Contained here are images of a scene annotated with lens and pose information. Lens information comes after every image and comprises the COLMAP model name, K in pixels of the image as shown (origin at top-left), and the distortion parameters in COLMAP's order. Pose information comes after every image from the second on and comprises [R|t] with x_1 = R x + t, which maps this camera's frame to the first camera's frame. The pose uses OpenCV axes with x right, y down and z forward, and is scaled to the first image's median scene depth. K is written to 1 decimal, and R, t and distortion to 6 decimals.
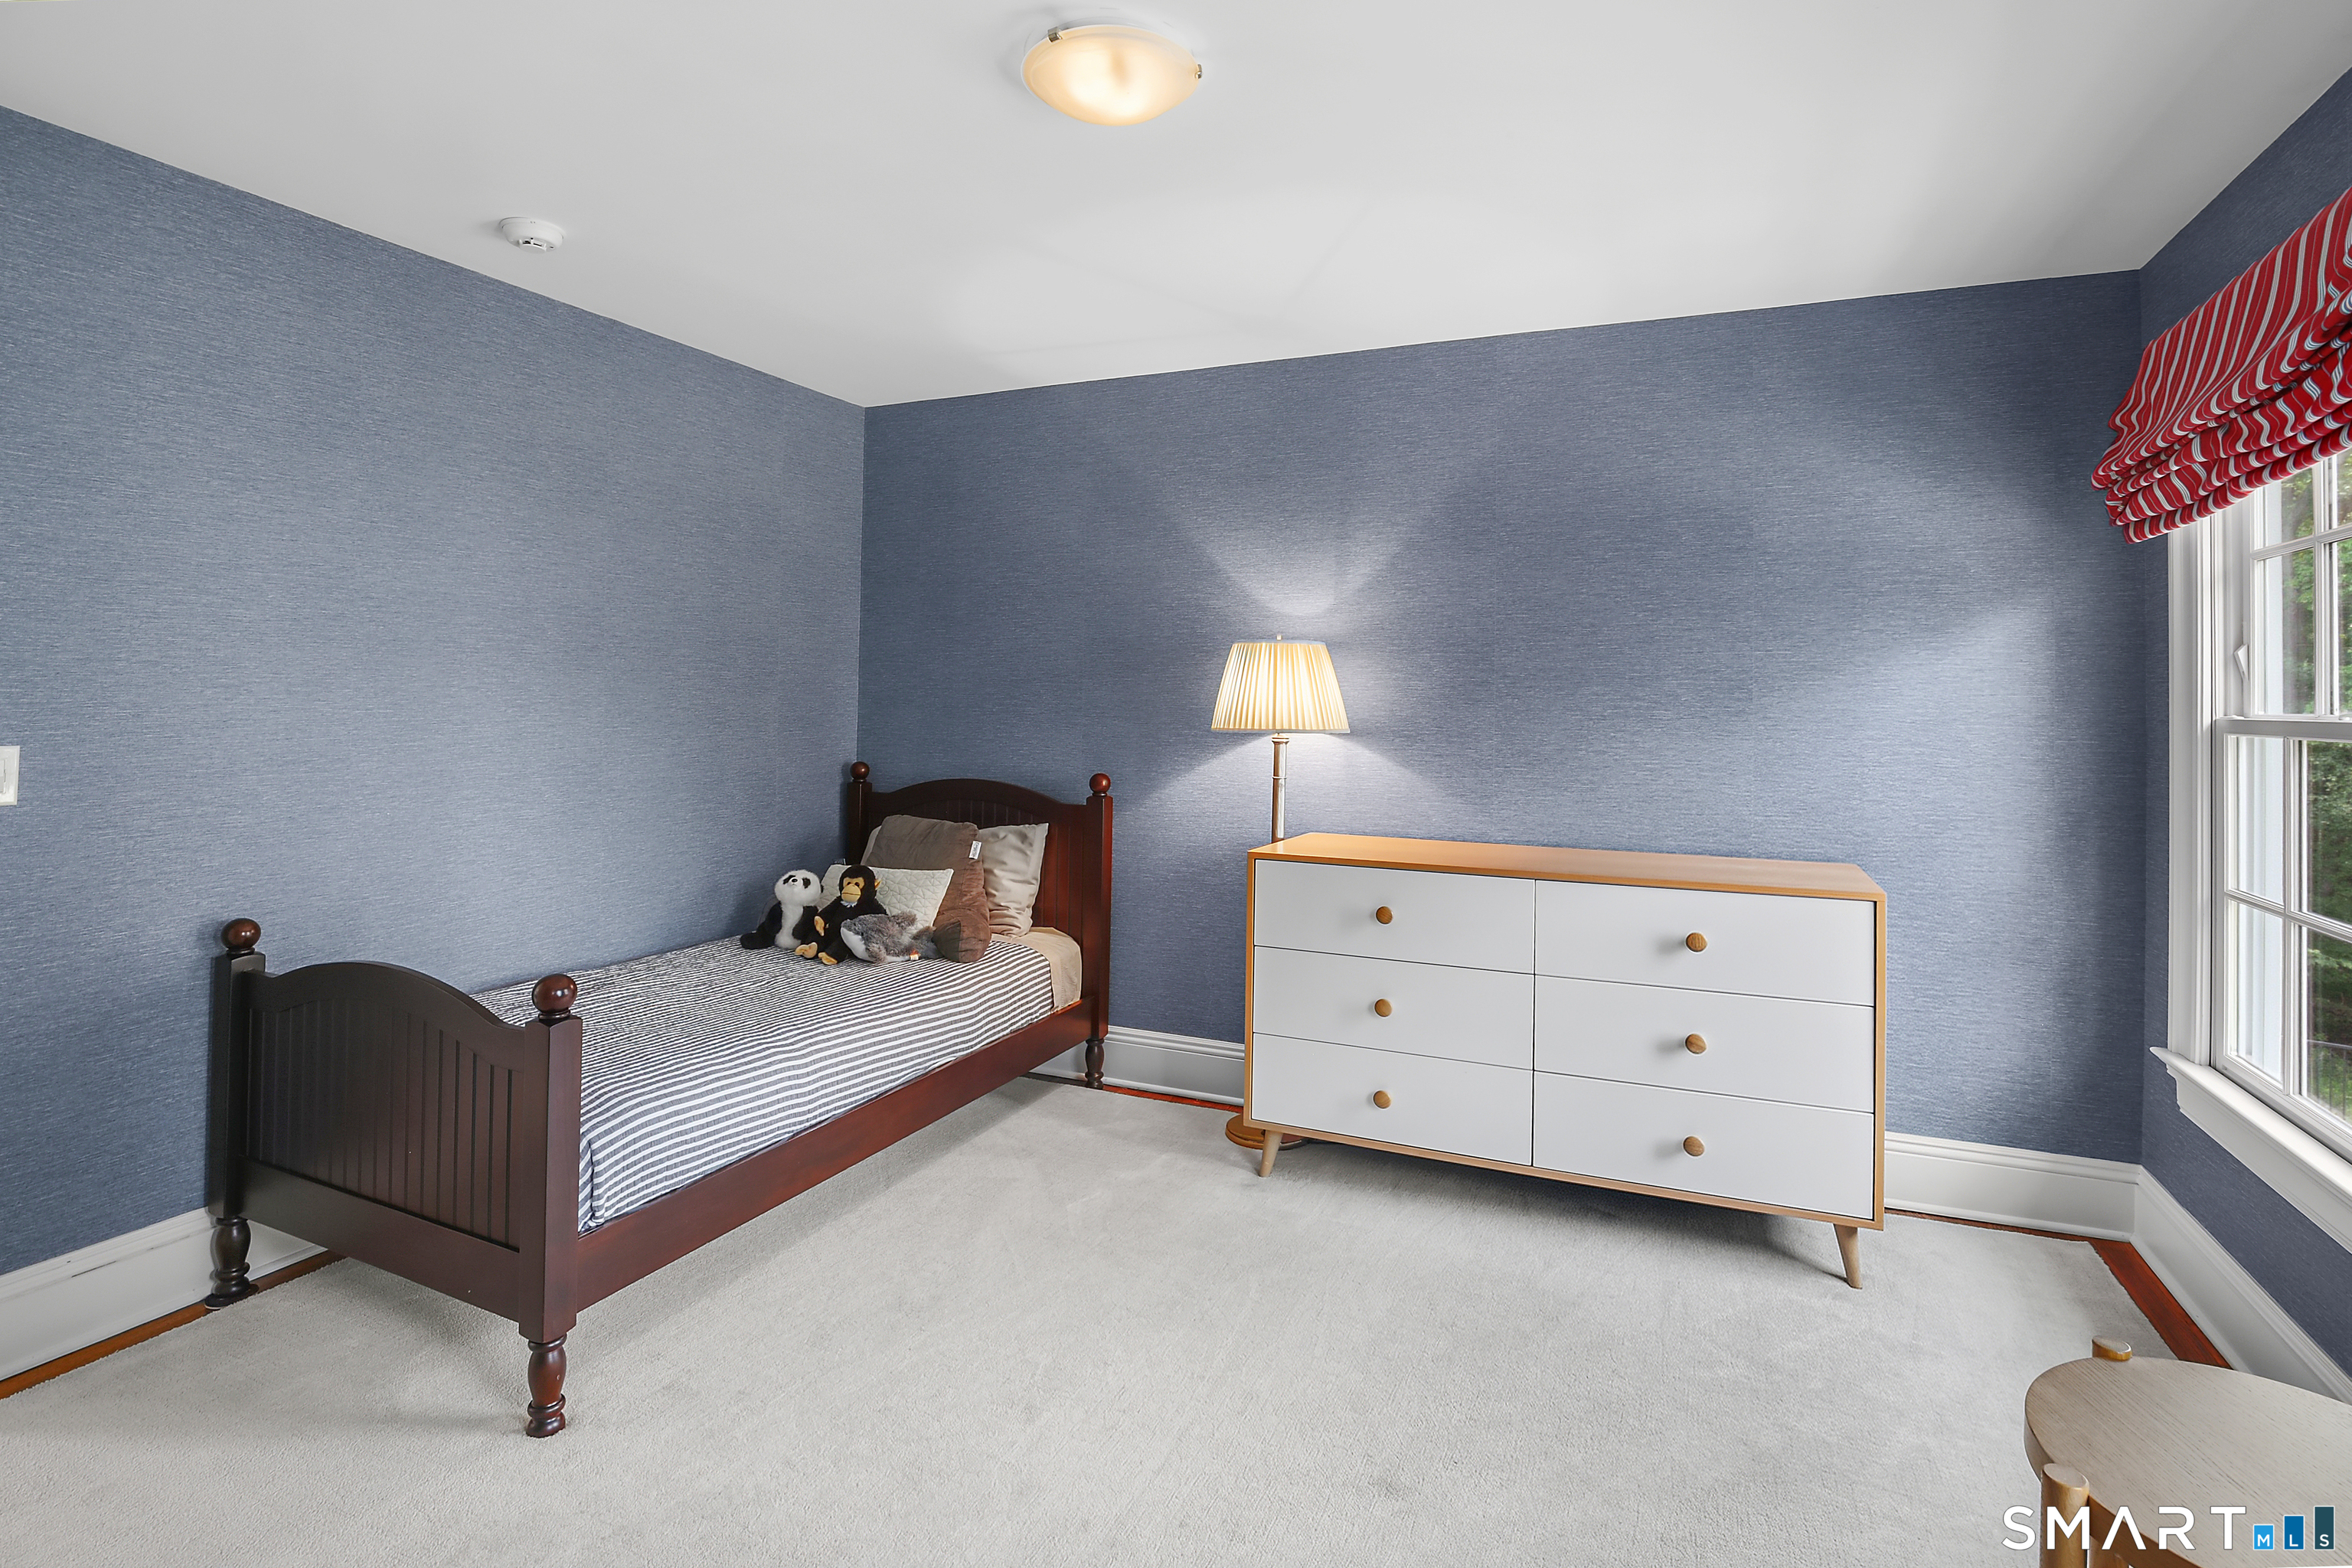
lens RADIAL K [[1103.9, 0, 1179.6], [0, 1103.9, 687.4], [0, 0, 1]] dist [-0.031700, -0.000227]
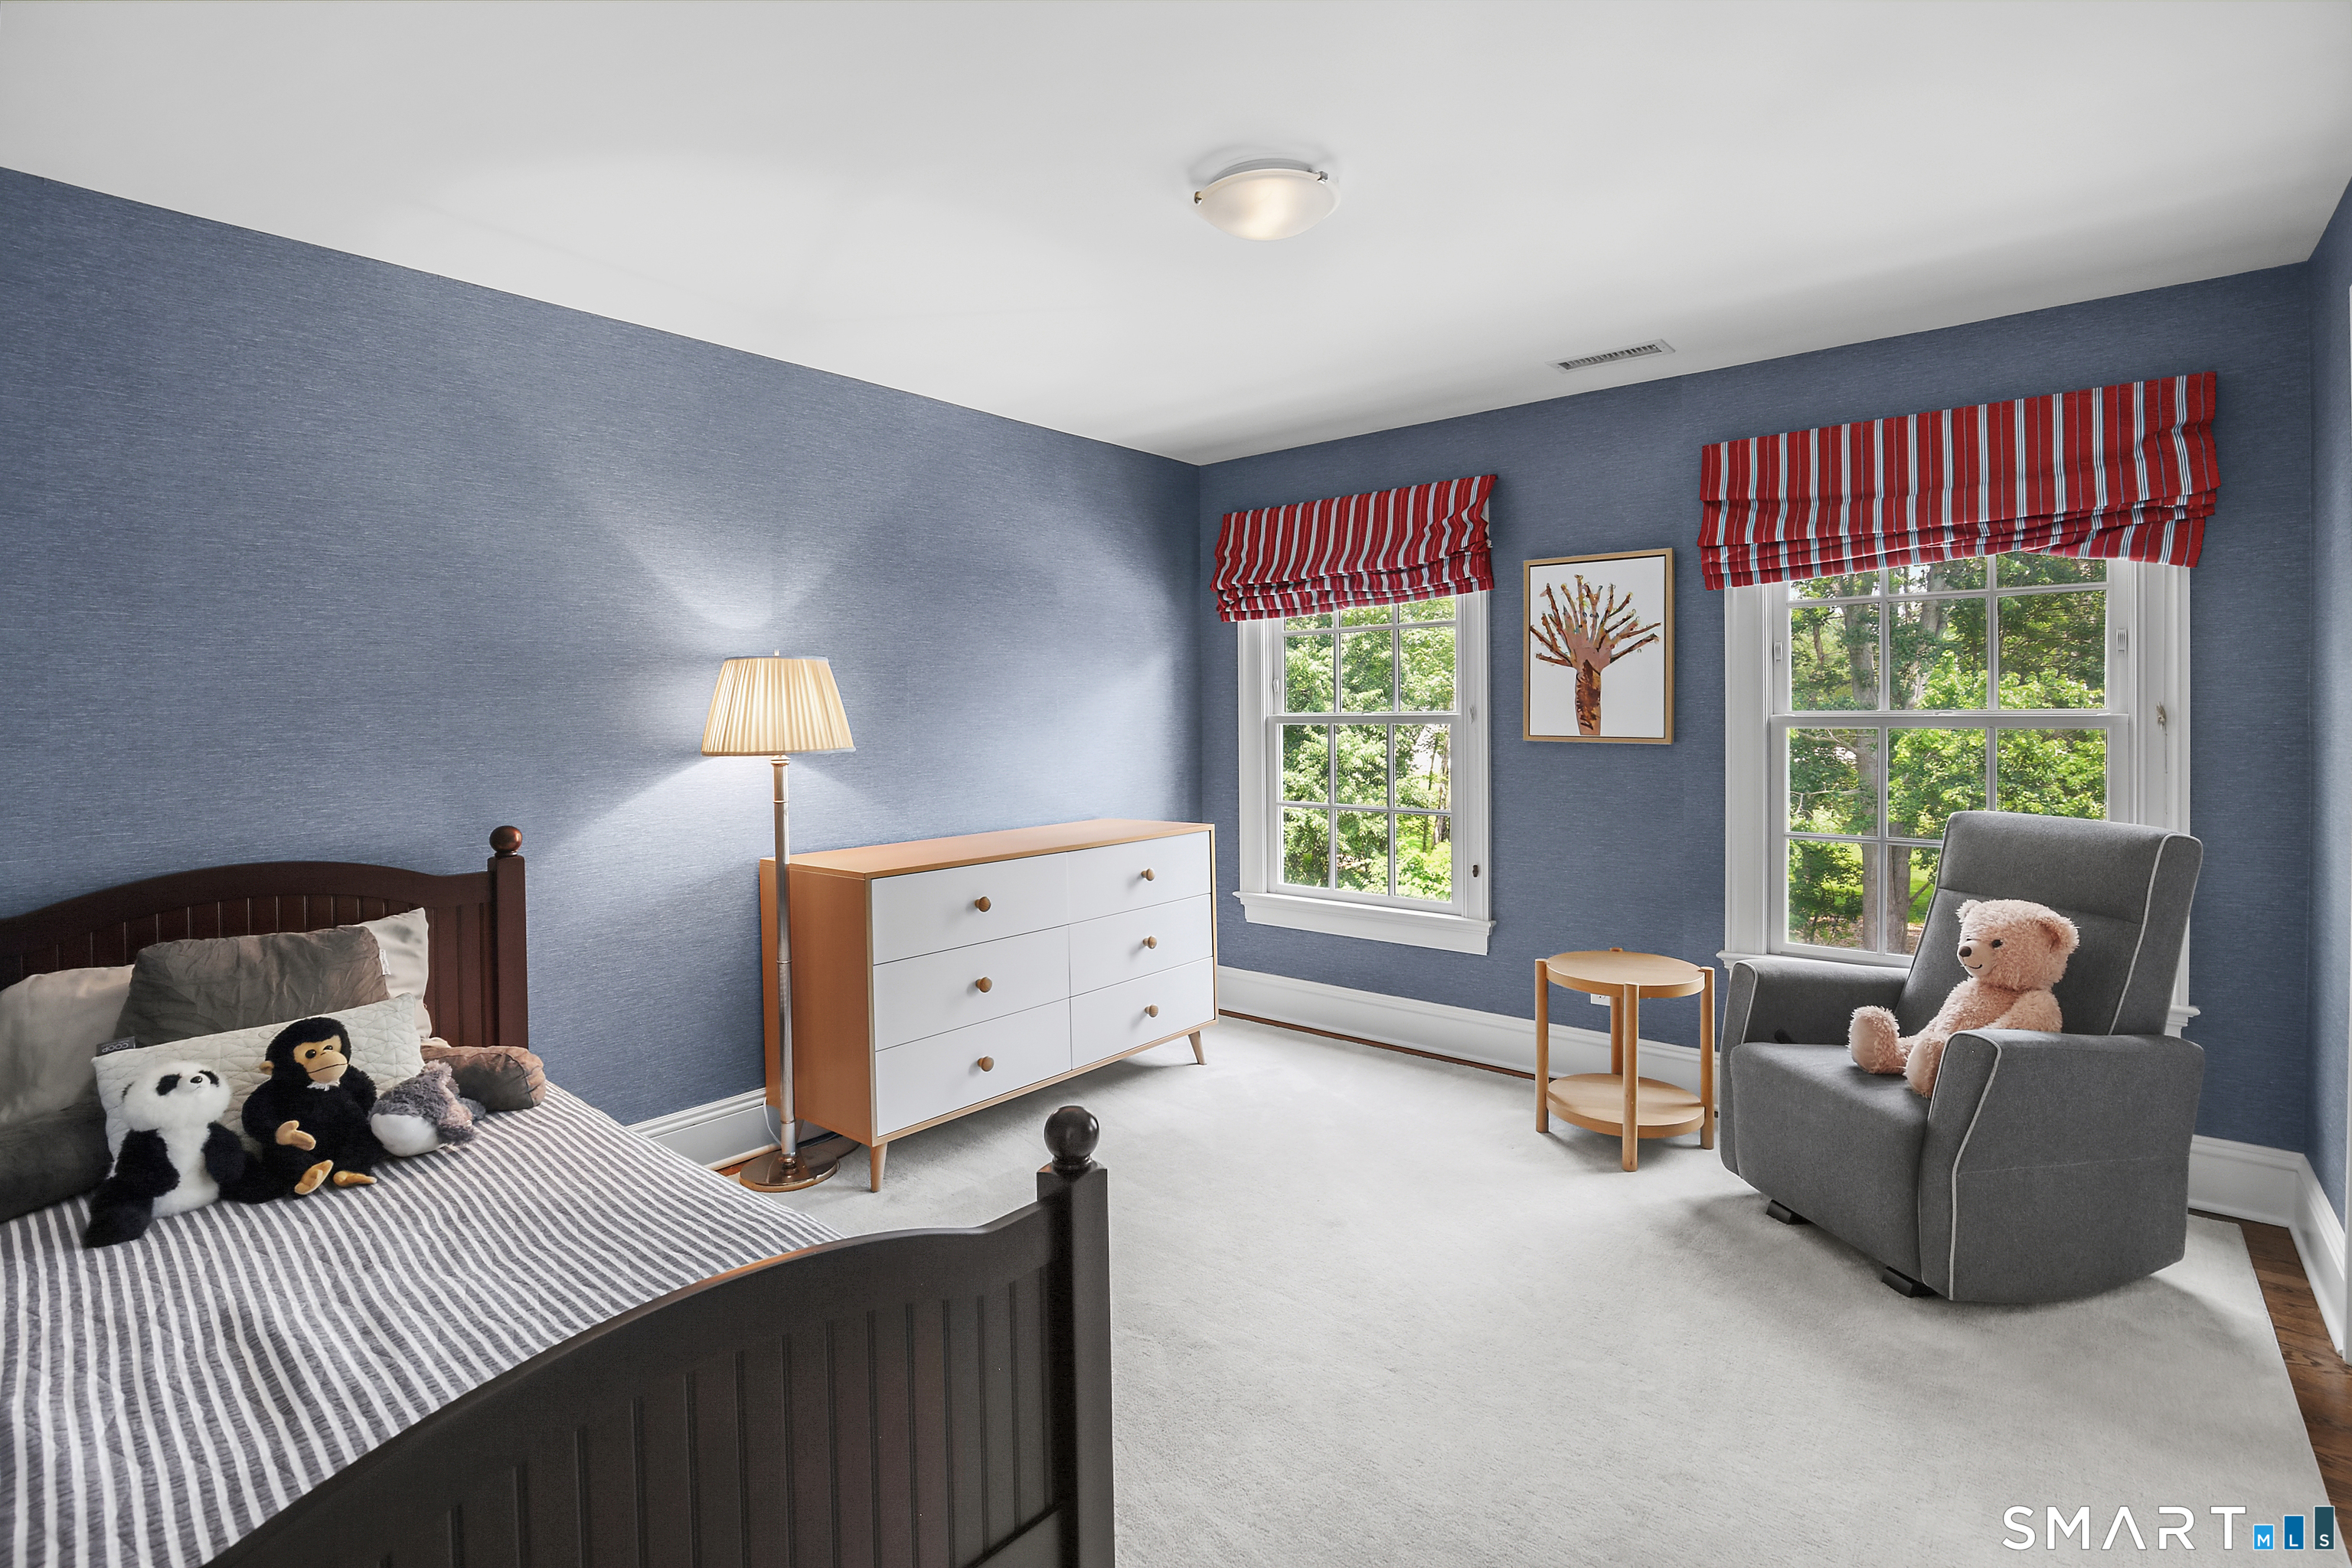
lens RADIAL K [[1085.0, 0, 1173.2], [0, 1085.0, 735.0], [0, 0, 1]] dist [-0.005624, -0.000392]
pose [[0.316682, -0.036776, 0.947819, -0.663520], [0.005704, 0.999304, 0.036867, -0.007613], [-0.948515, -0.006269, 0.316671, 0.371744]]
